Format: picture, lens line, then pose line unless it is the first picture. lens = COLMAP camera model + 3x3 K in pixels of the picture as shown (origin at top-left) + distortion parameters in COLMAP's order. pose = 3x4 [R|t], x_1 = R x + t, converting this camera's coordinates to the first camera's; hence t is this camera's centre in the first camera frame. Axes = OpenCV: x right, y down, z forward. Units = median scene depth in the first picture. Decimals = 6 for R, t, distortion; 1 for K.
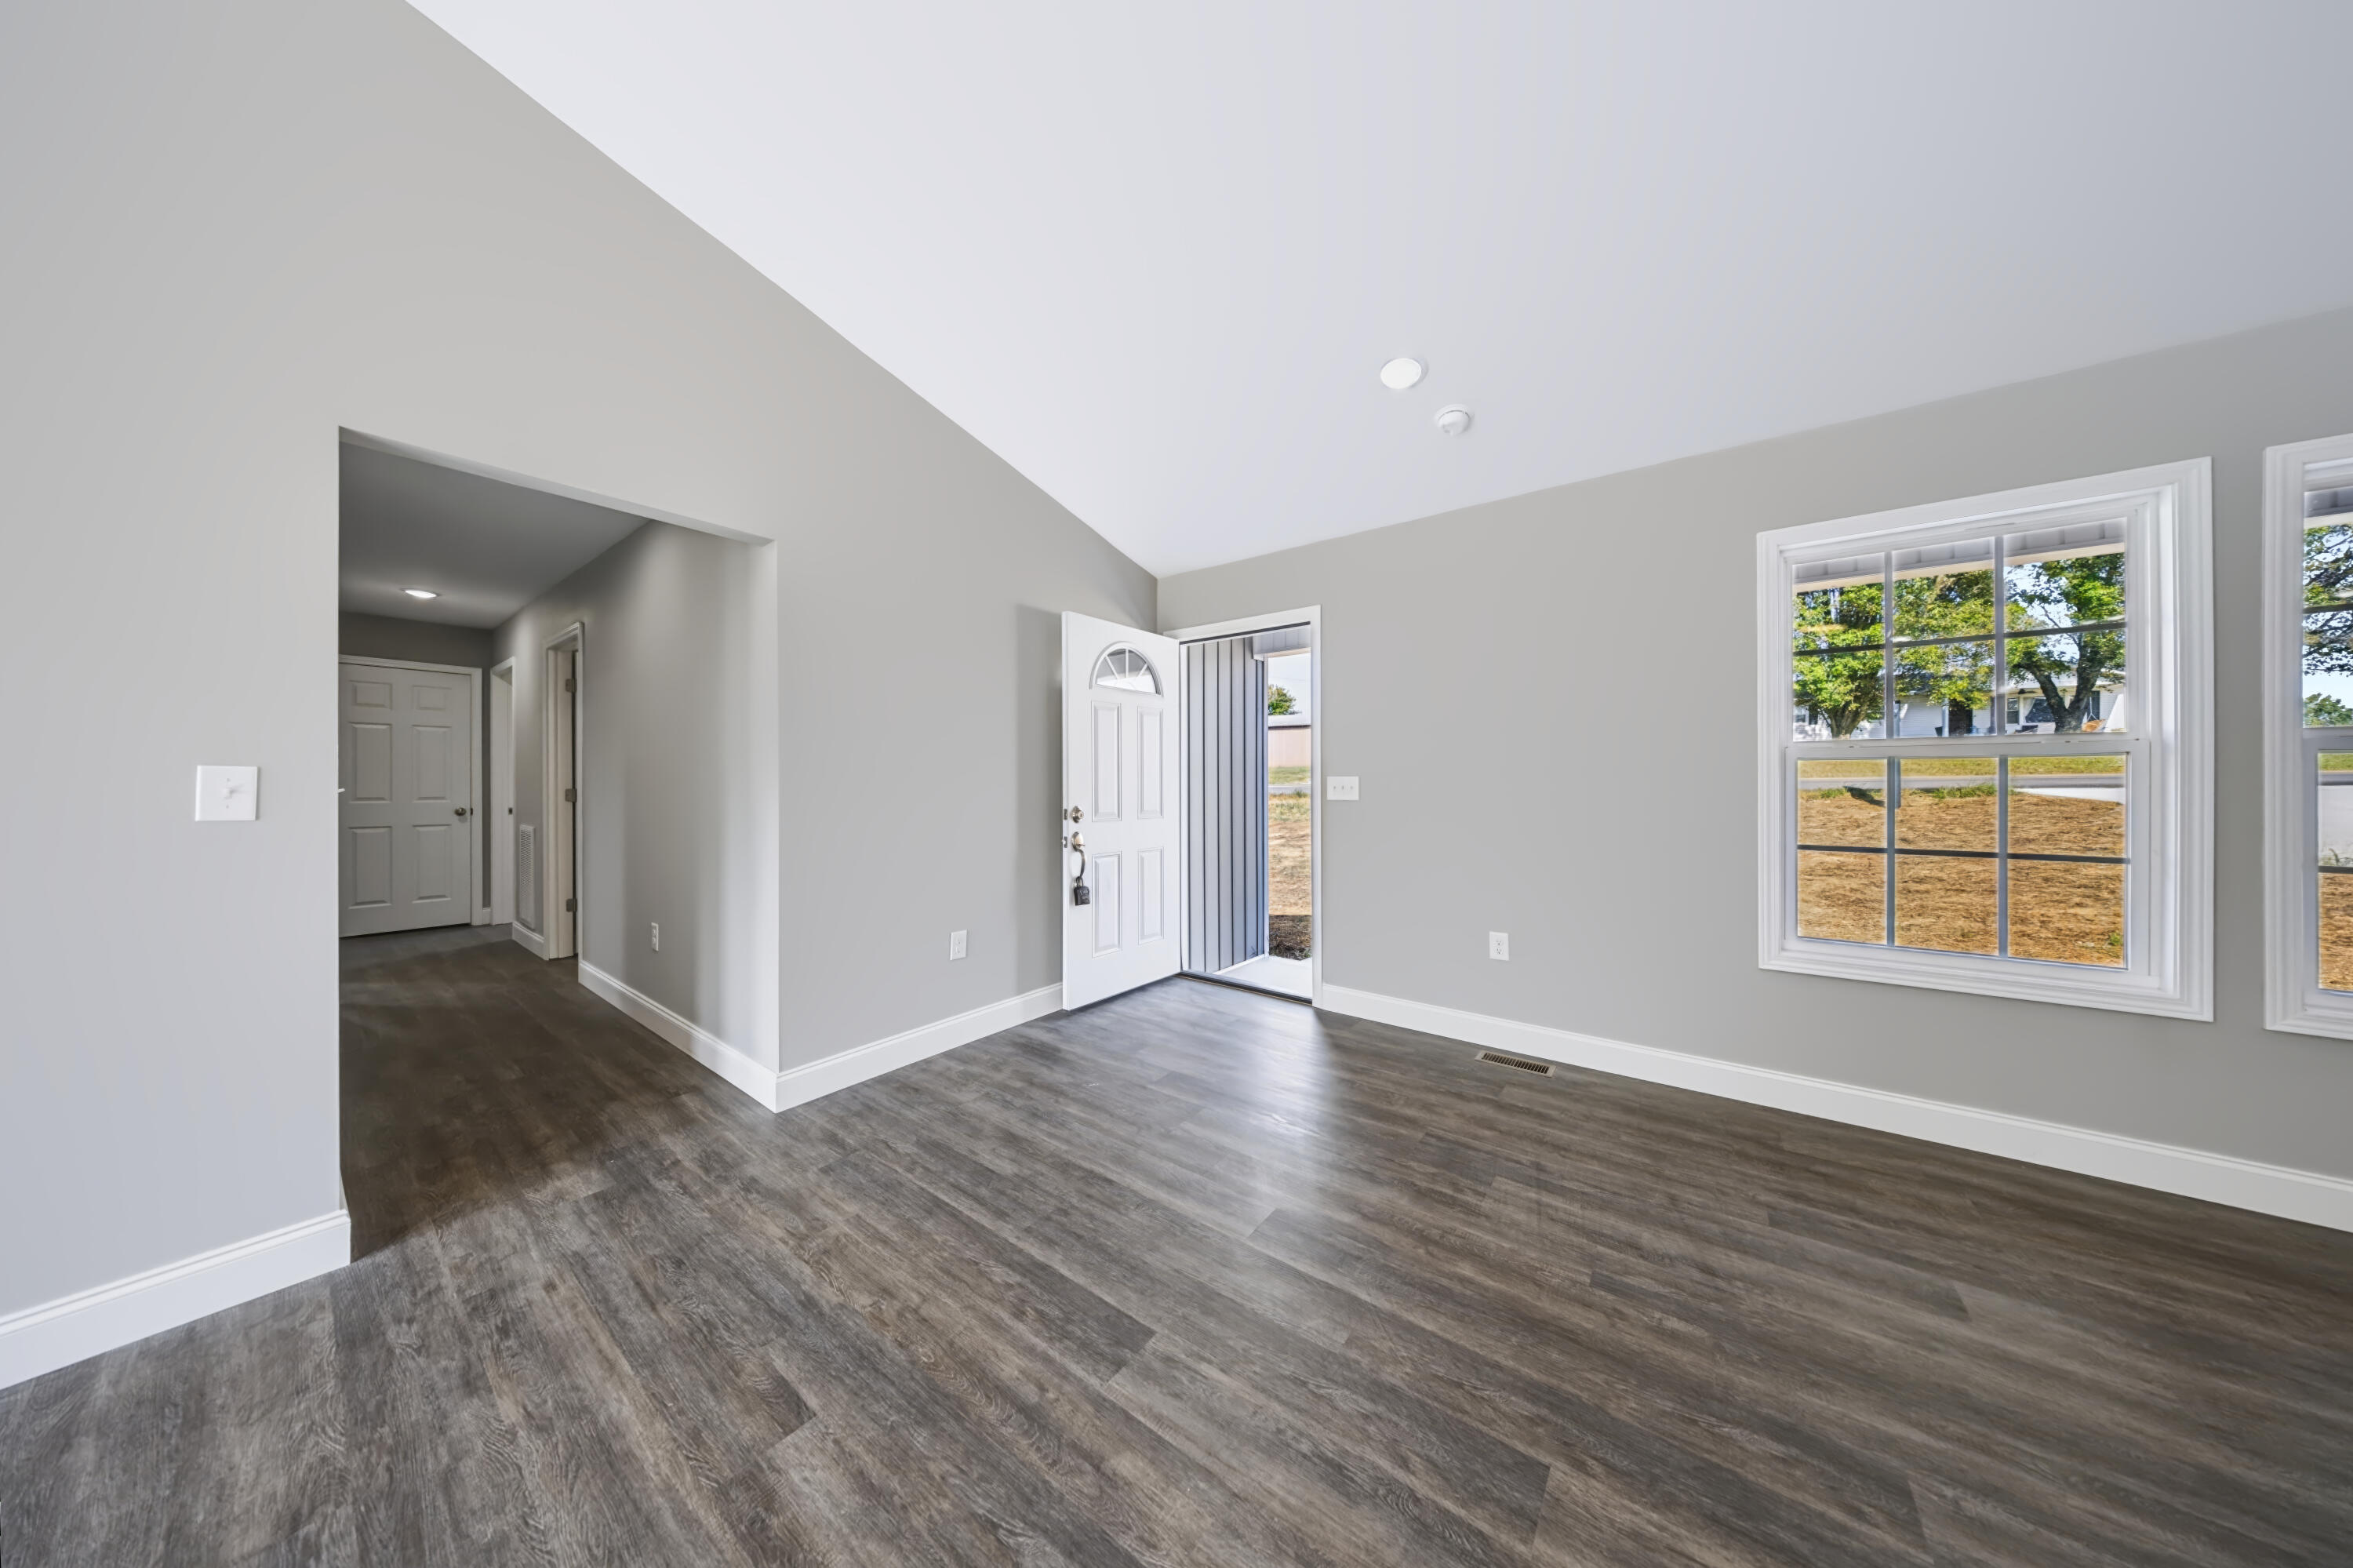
lens RADIAL K [[692.2, 0, 1176.5], [0, 692.2, 784.0], [0, 0, 1]] dist [-0.014768, 0.004240]
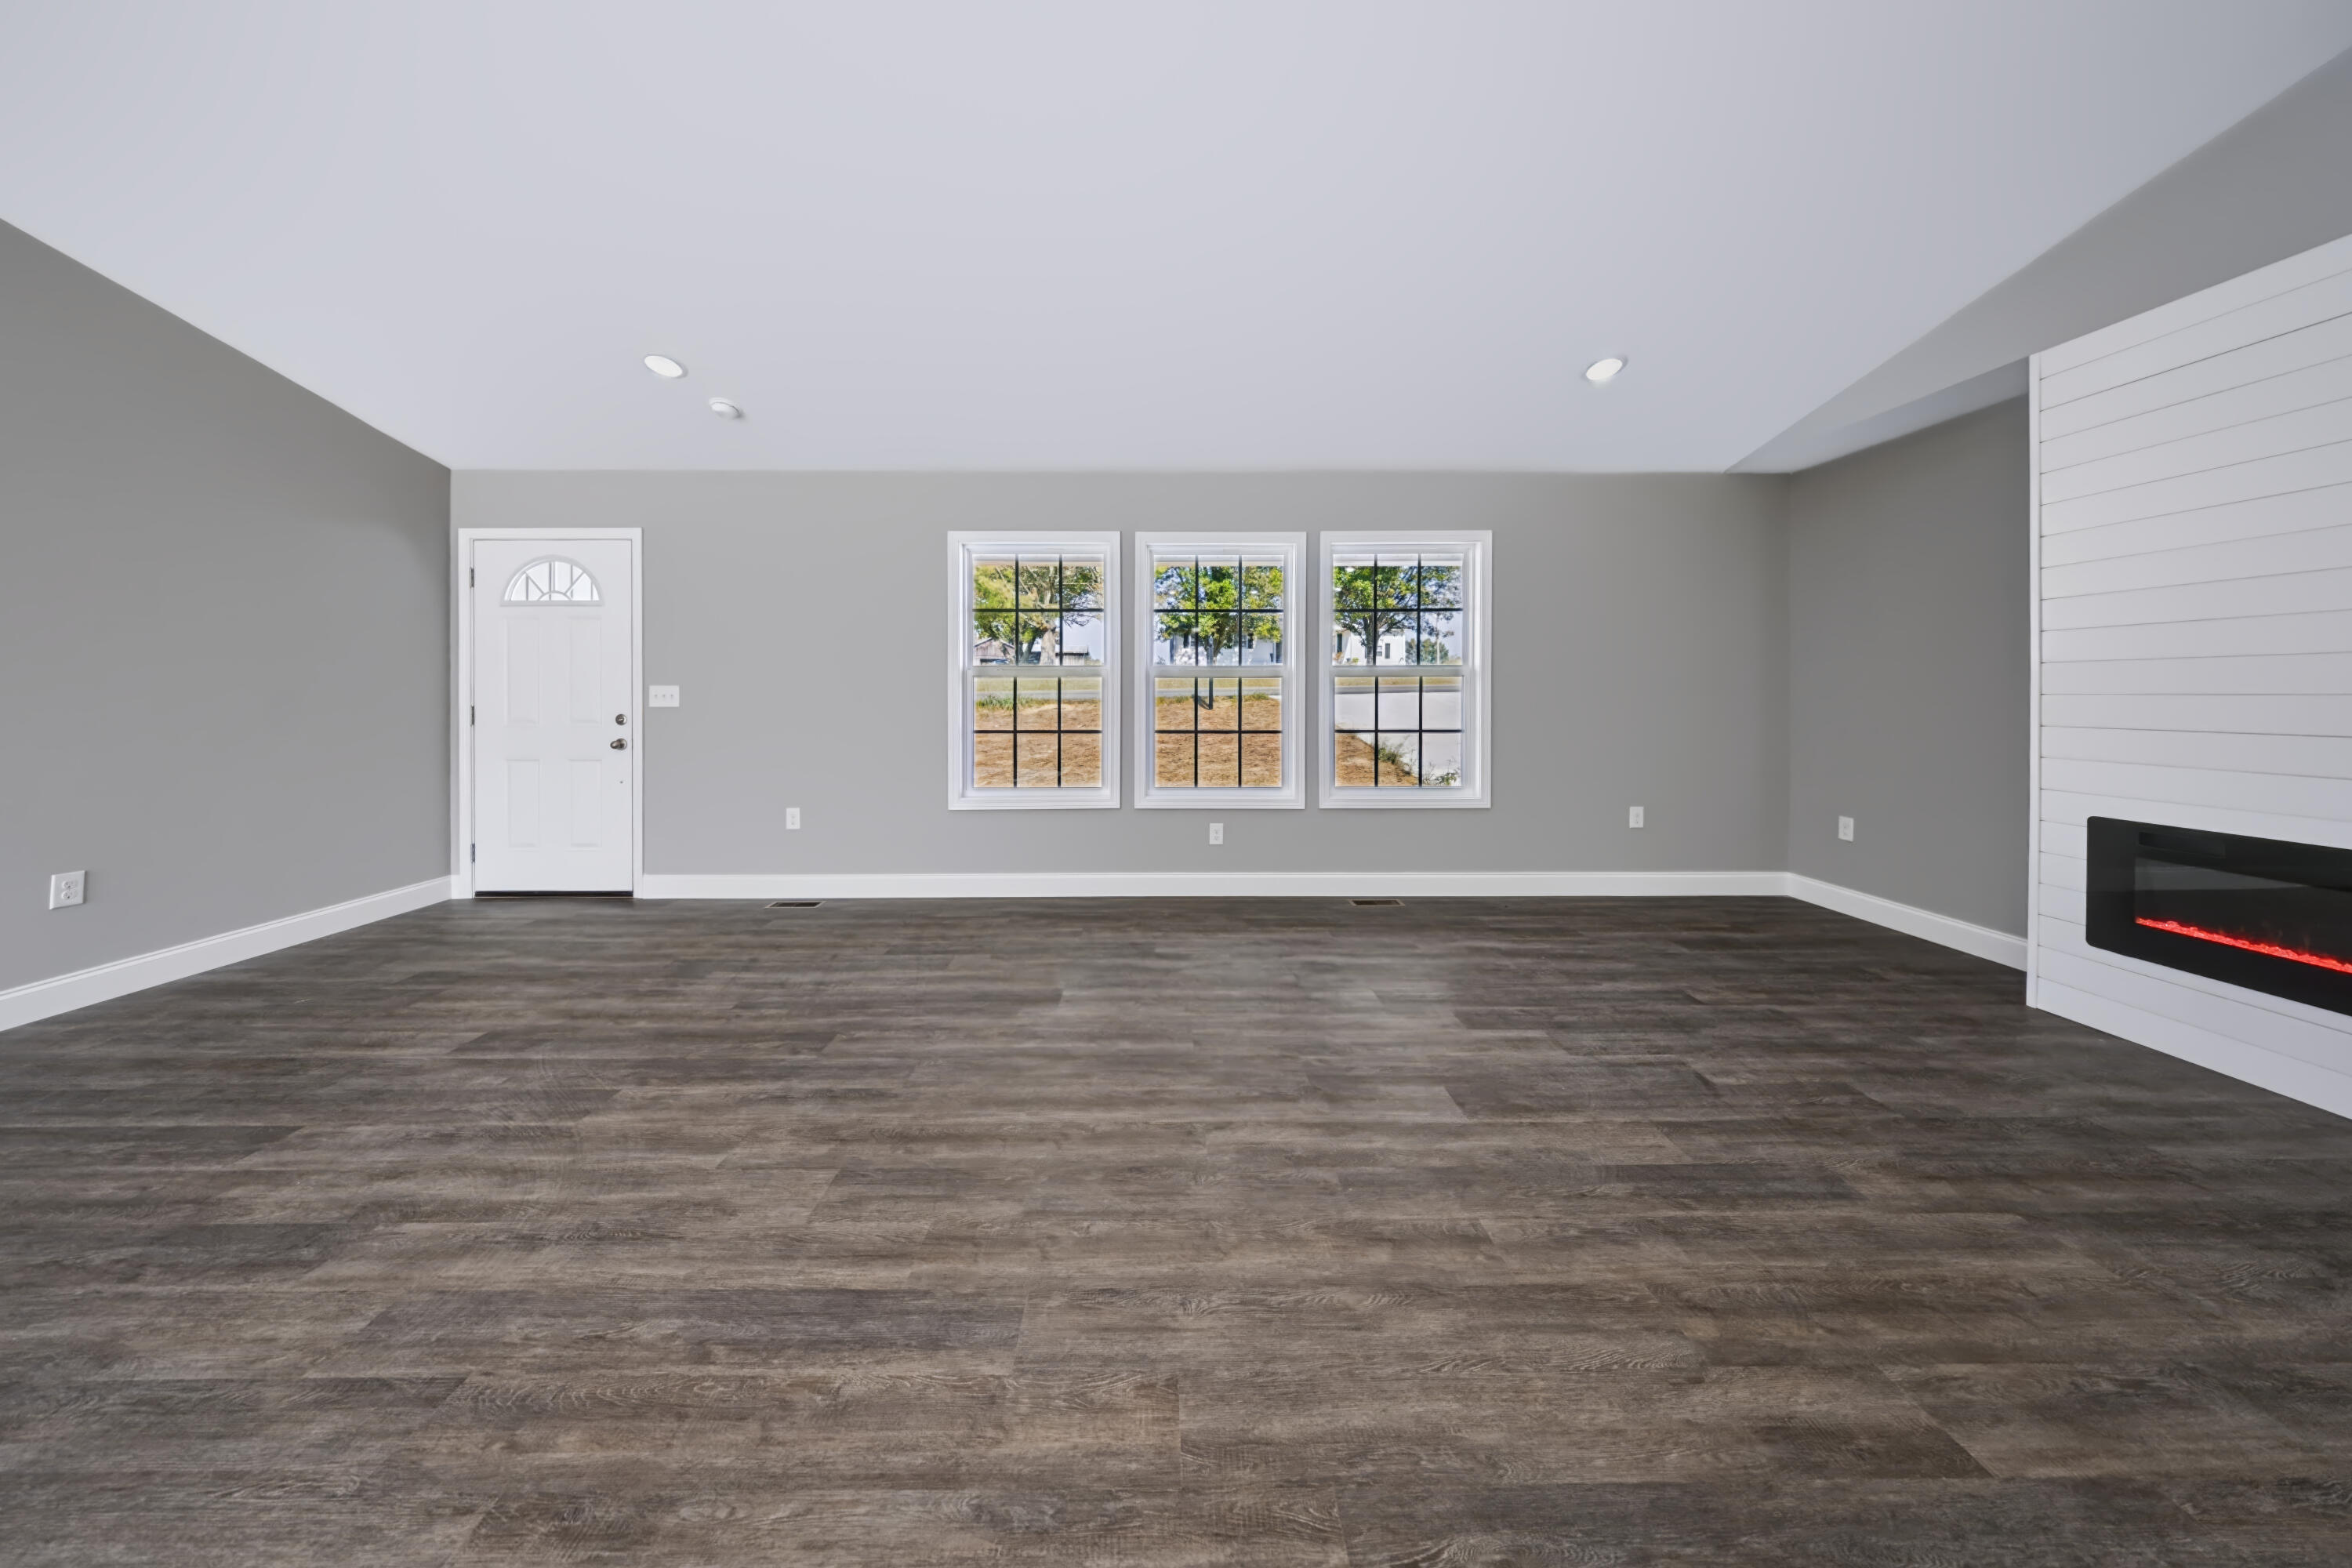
lens RADIAL K [[717.4, 0, 1175.3], [0, 717.4, 693.8], [0, 0, 1]] dist [-0.008602, 0.001433]
pose [[0.787226, -0.006341, 0.616633, 0.323166], [0.002991, 0.999975, 0.006464, -0.007090], [-0.616658, -0.003244, 0.787225, -0.764519]]
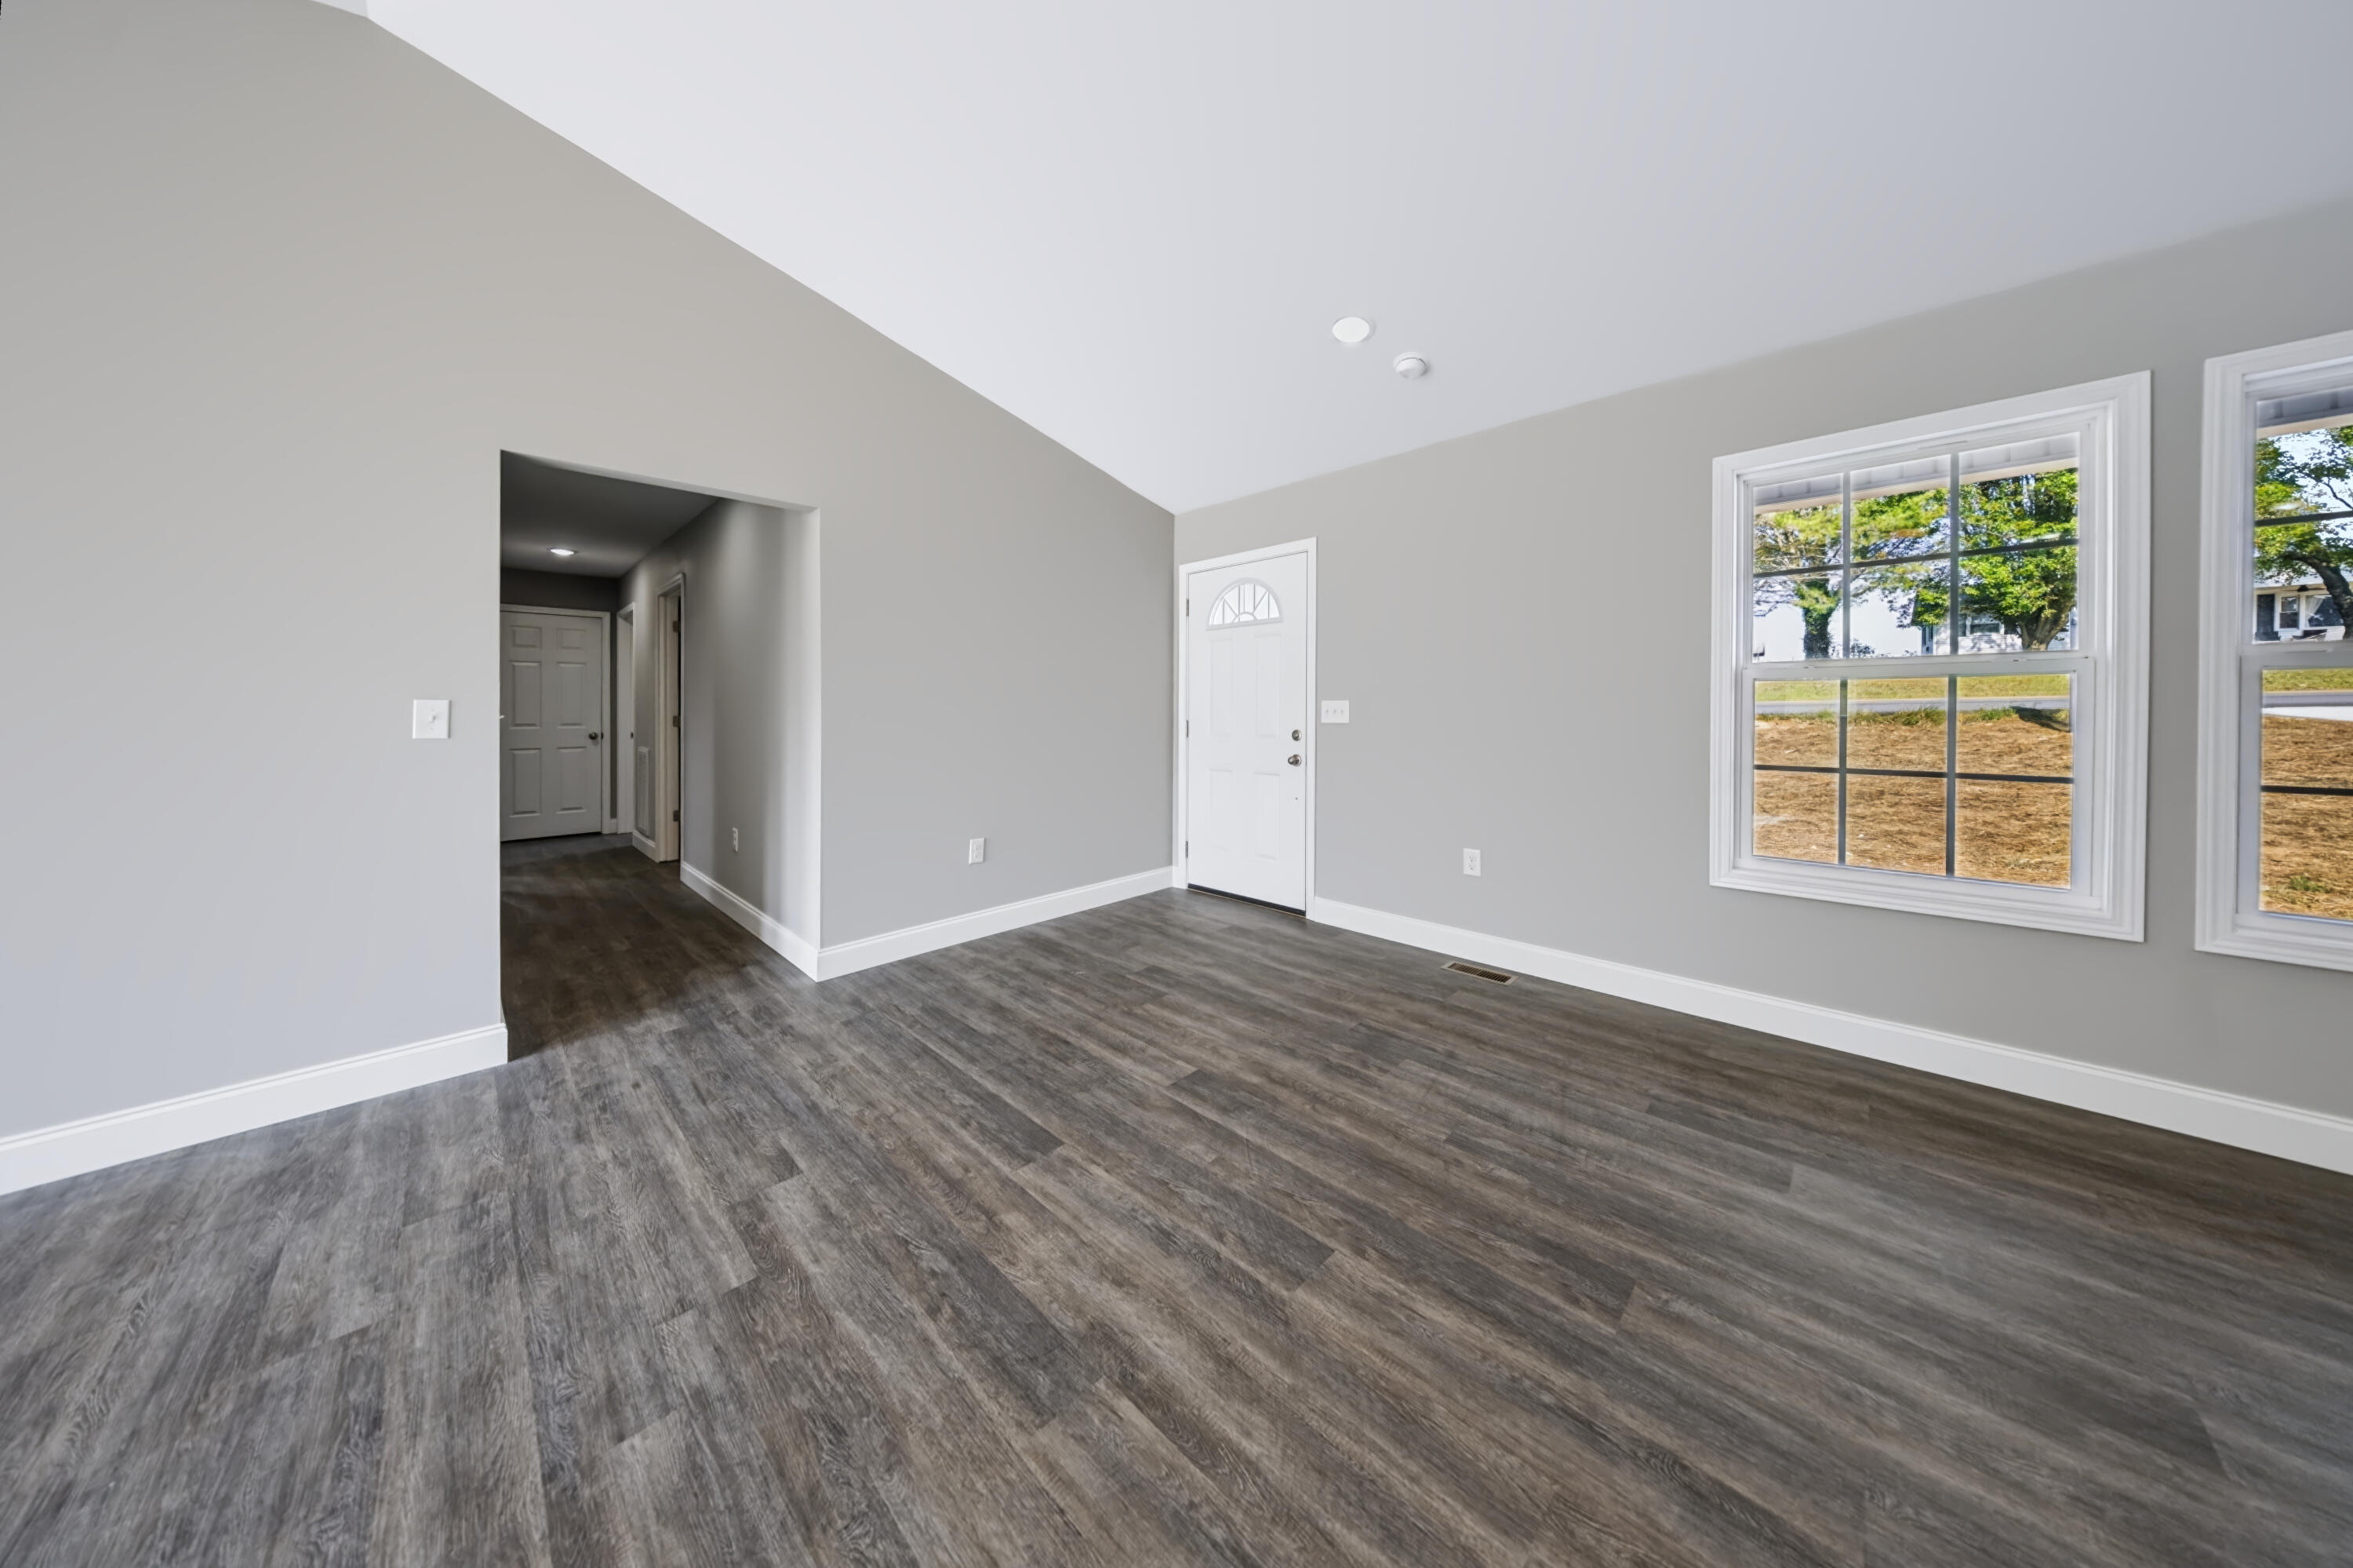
lens RADIAL K [[713.0, 0, 1174.9], [0, 713.0, 705.6], [0, 0, 1]] dist [-0.000533, -0.000124]
pose [[0.991421, -0.006612, -0.130539, 0.256834], [0.006000, 0.999969, -0.005081, 0.001818], [0.130569, 0.004254, 0.991430, -0.202874]]
